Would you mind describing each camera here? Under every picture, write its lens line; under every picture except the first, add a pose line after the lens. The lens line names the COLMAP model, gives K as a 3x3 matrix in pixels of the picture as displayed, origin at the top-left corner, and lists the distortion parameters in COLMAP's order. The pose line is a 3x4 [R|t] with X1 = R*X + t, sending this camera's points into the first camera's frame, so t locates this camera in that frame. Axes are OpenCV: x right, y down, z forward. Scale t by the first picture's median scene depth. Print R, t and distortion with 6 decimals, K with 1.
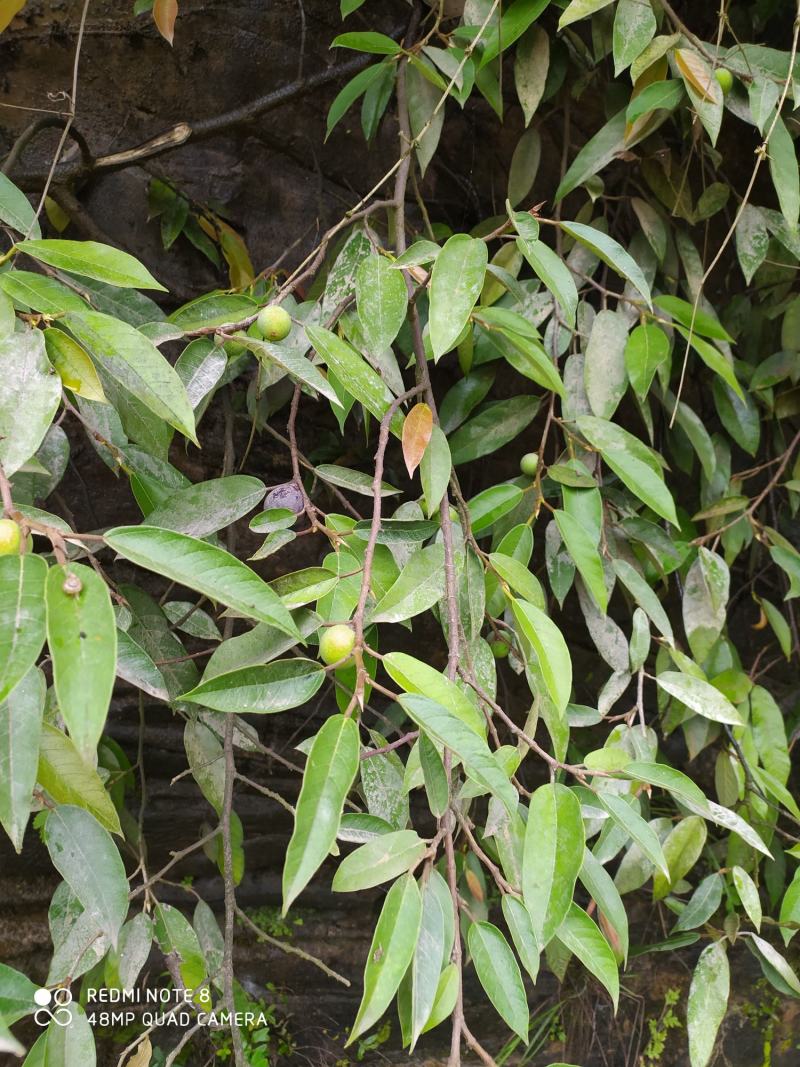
lens RADIAL K [[789.3, 0, 408.2], [0, 789.3, 537.1], [0, 0, 1]] dist [0.046795, -0.069493]
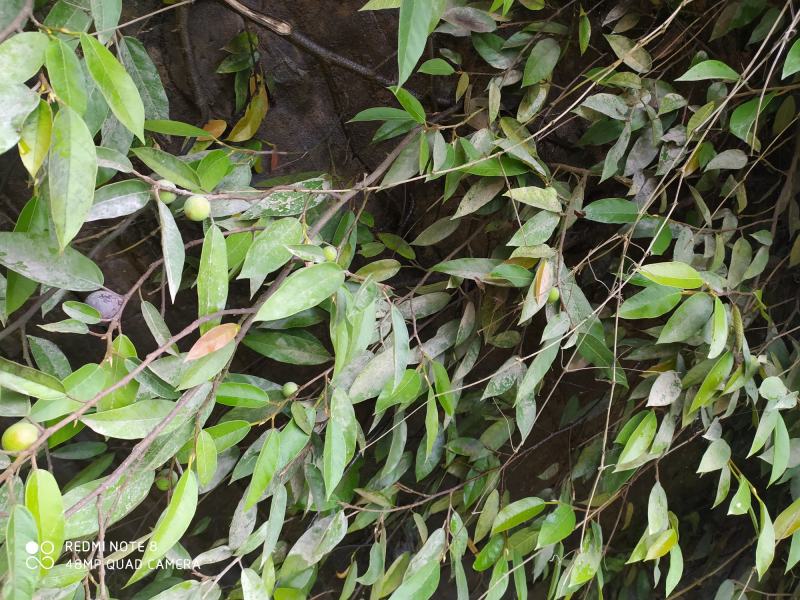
lens RADIAL K [[600.2, 0, 387.3], [0, 600.2, 317.2], [0, 0, 1]] dist [0.069067, -0.079933]
pose [[0.691027, 0.703282, 0.166961, 0.010001], [-0.686344, 0.710861, -0.153653, -0.147253], [-0.226747, -0.008414, 0.973917, -0.059455]]
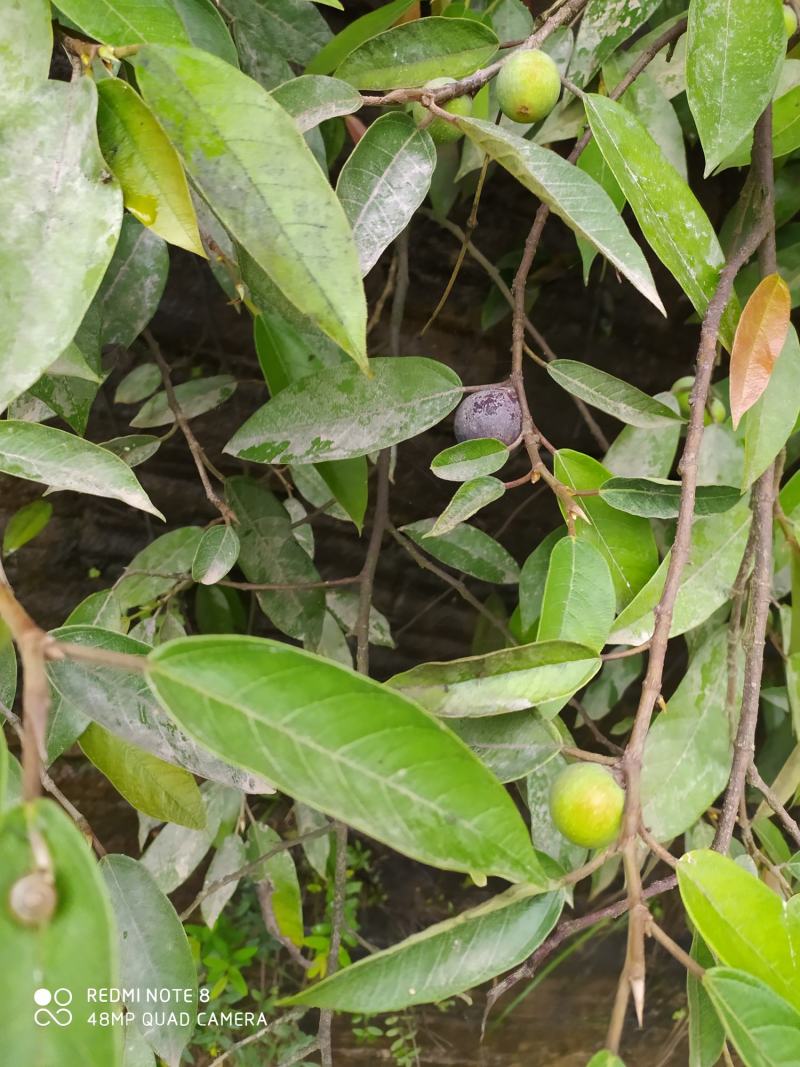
lens RADIAL K [[809.7, 0, 400.0], [0, 809.7, 533.5], [0, 0, 1]] dist [0.057753, -0.083347]
pose [[0.974652, 0.172484, -0.142491, -0.090752], [-0.125016, 0.948059, 0.292497, -0.100189], [0.185541, -0.267269, 0.945591, 0.286542]]
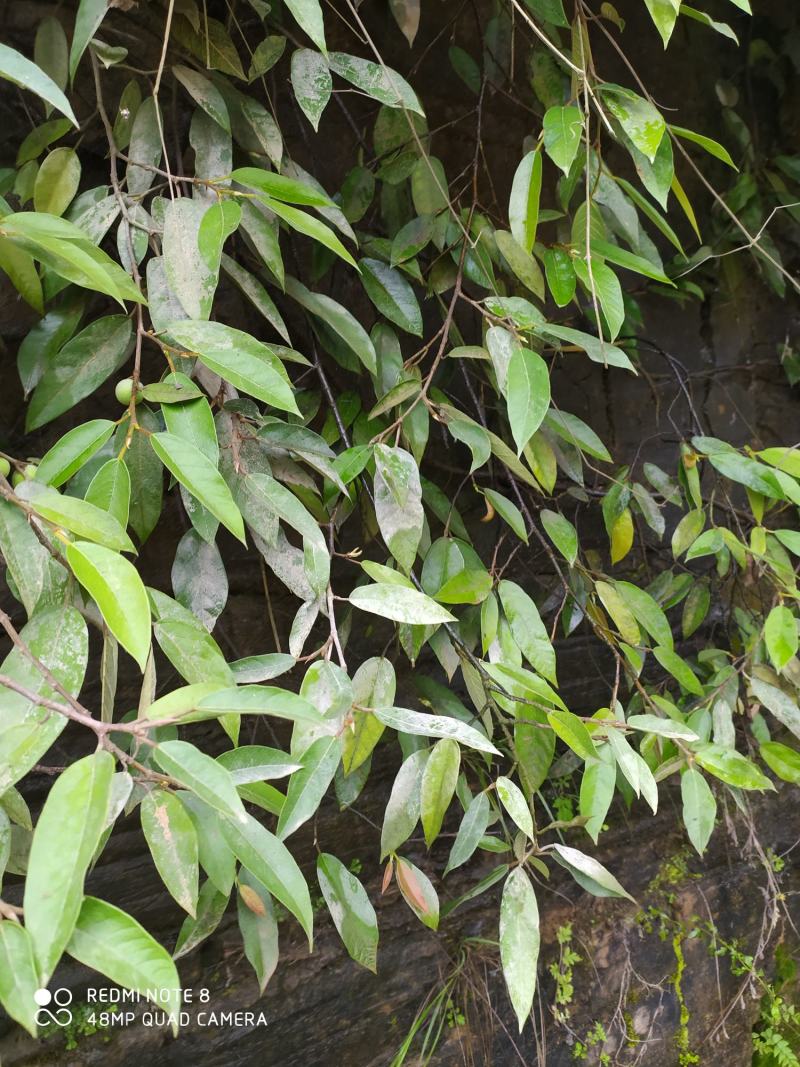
lens RADIAL K [[816.1, 0, 400.6], [0, 816.1, 523.0], [0, 0, 1]] dist [0.087483, -0.154275]
pose [[0.945257, -0.272527, 0.179497, 0.251432], [0.275465, 0.961270, 0.008843, 0.118240], [-0.174955, 0.041086, 0.983719, 0.123689]]
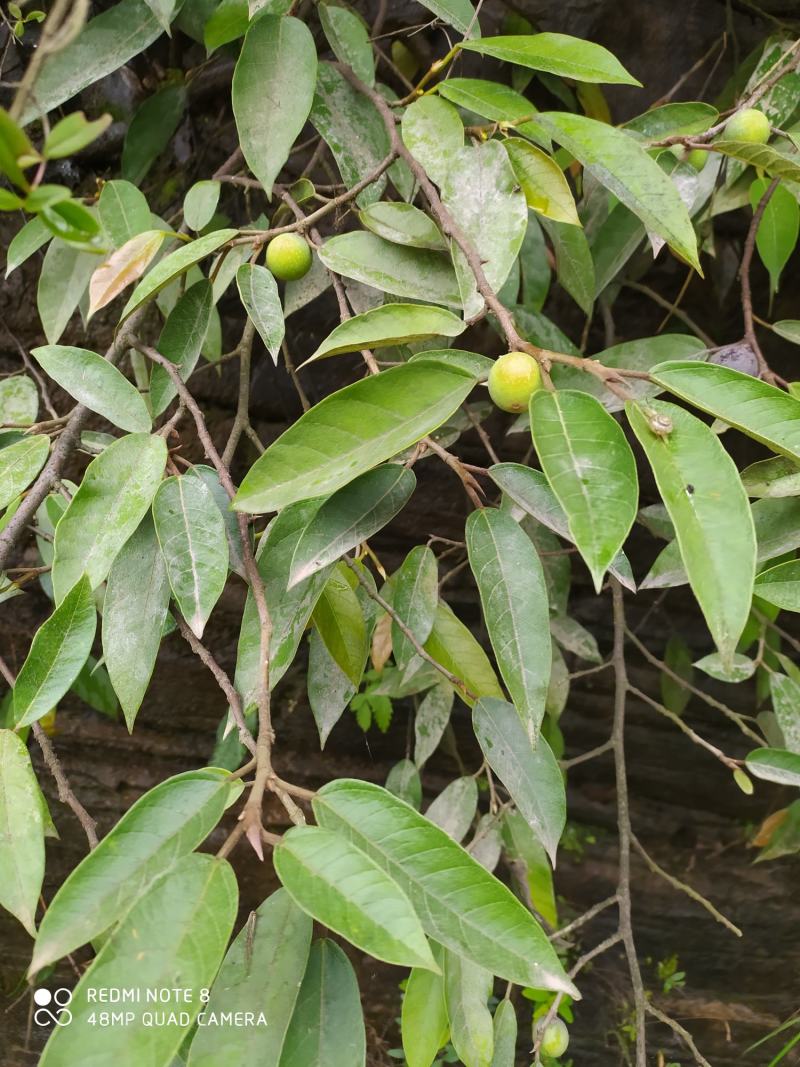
lens RADIAL K [[800.5, 0, 414.4], [0, 800.5, 520.0], [0, 0, 1]] dist [0.069067, -0.079933]
pose [[0.959565, 0.070327, -0.272561, -0.175627], [-0.045485, 0.994301, 0.096420, 0.035138], [0.277788, -0.080124, 0.957295, 0.079464]]
